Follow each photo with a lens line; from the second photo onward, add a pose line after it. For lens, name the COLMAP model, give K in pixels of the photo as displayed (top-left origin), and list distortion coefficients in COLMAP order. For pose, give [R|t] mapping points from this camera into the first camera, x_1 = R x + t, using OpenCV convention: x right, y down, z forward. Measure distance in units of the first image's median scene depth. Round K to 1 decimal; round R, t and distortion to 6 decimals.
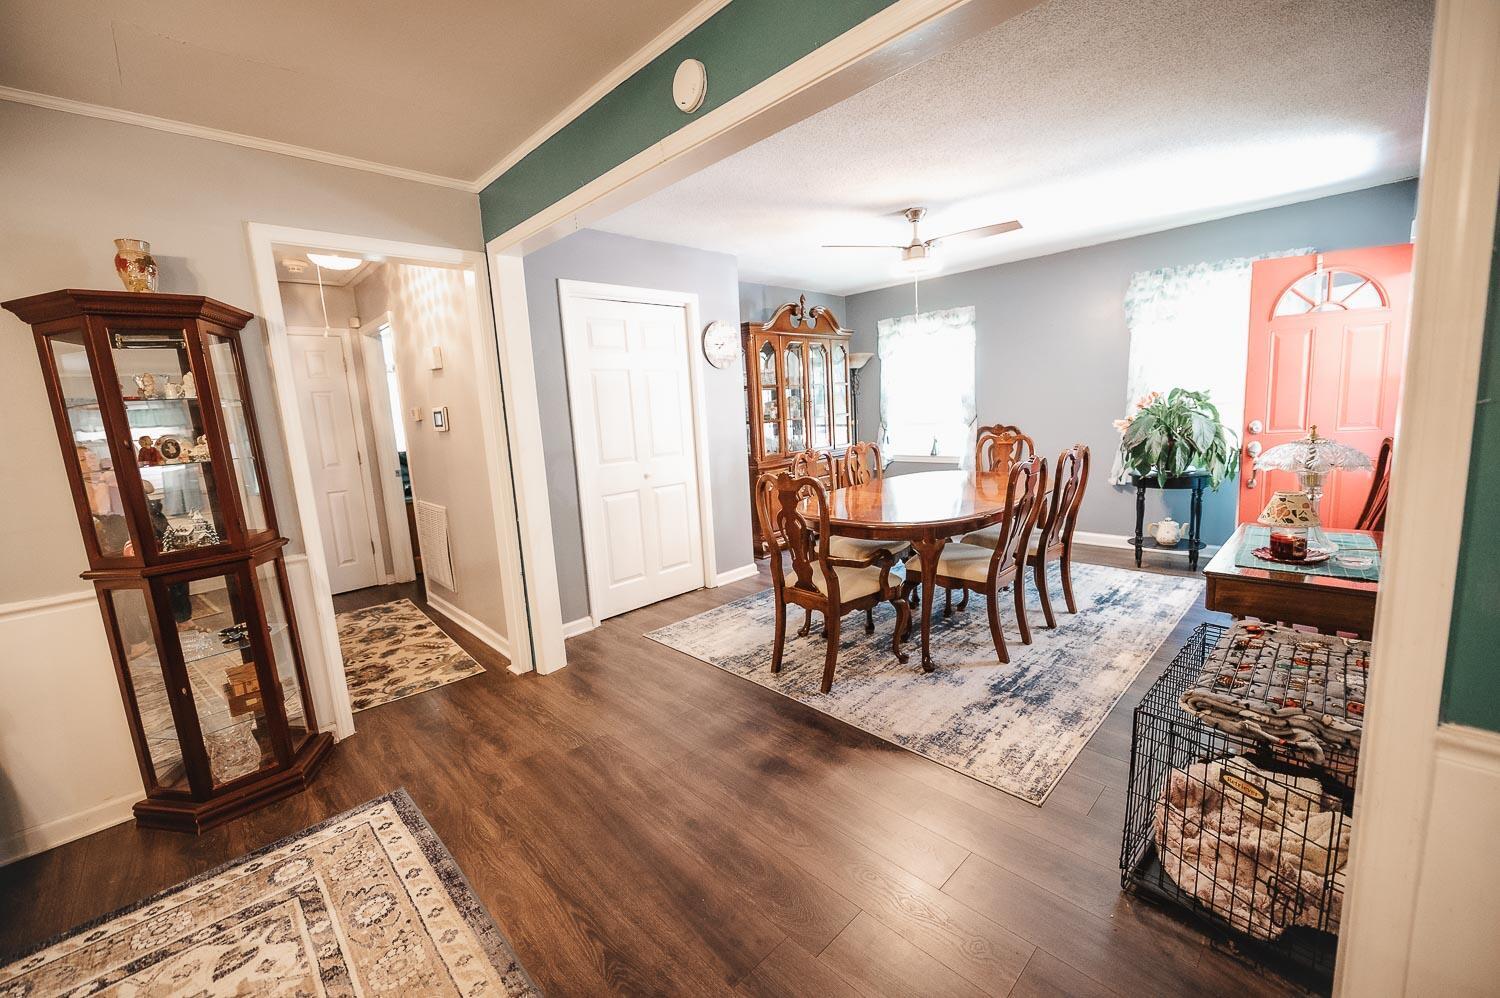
lens RADIAL K [[594.1, 0, 748.9], [0, 594.1, 500.8], [0, 0, 1]] dist [-0.004213, -0.000357]
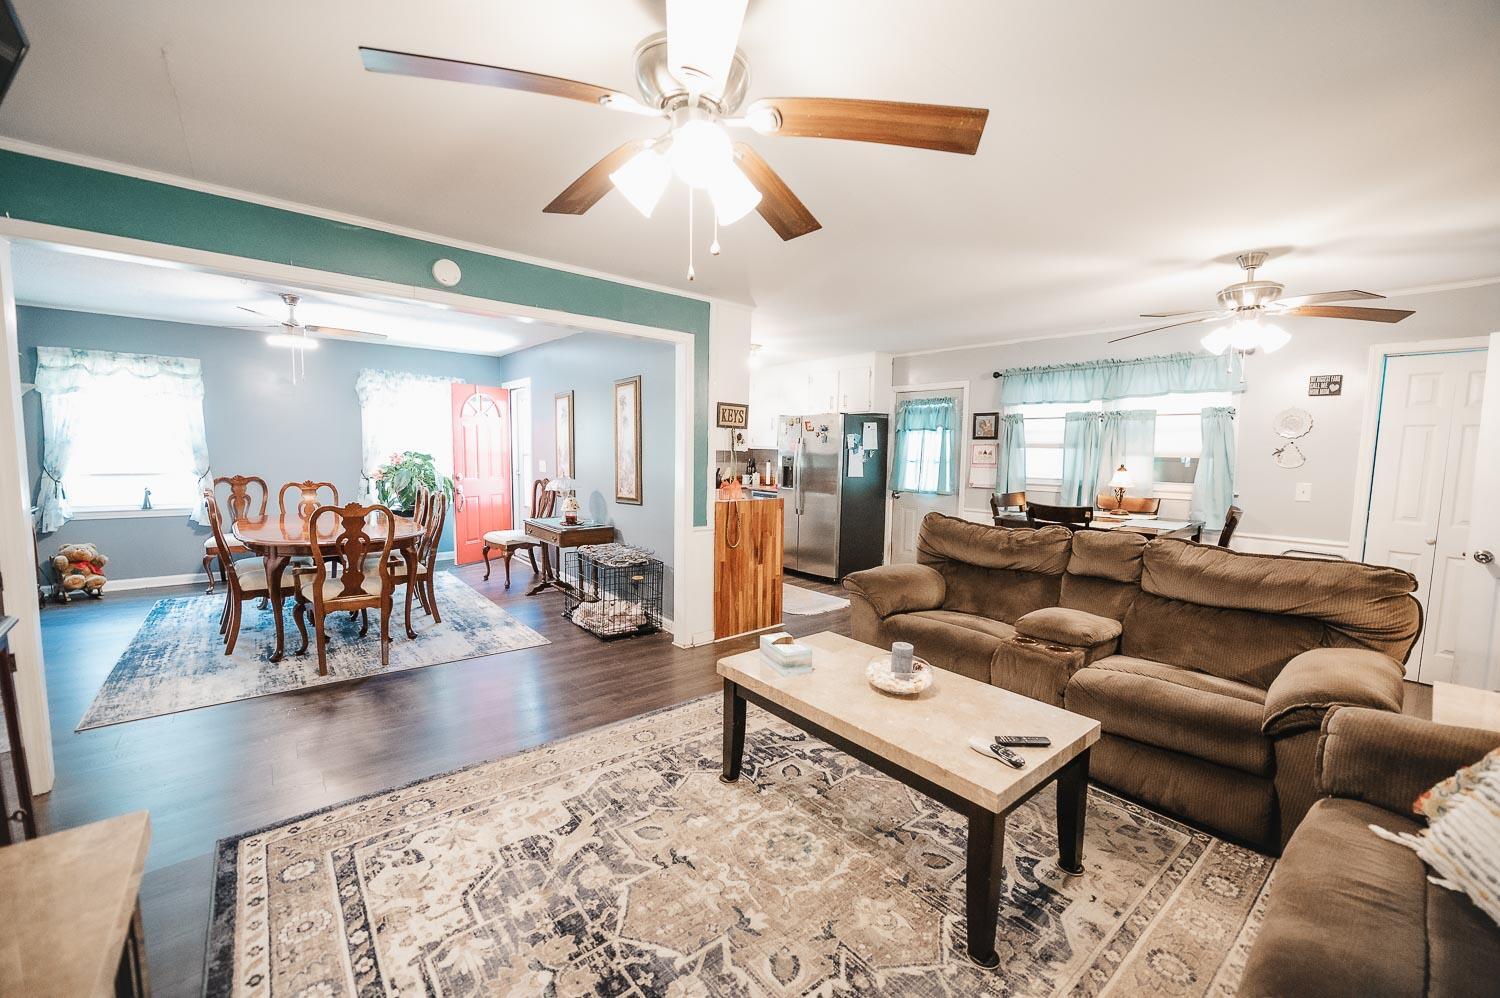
lens RADIAL K [[594.1, 0, 753.4], [0, 594.1, 504.4], [0, 0, 1]] dist [-0.004213, -0.000357]
pose [[0.075822, -0.035334, 0.996495, -0.866324], [0.135722, 0.990437, 0.024793, 0.033583], [-0.987841, 0.133367, 0.079892, 0.019040]]
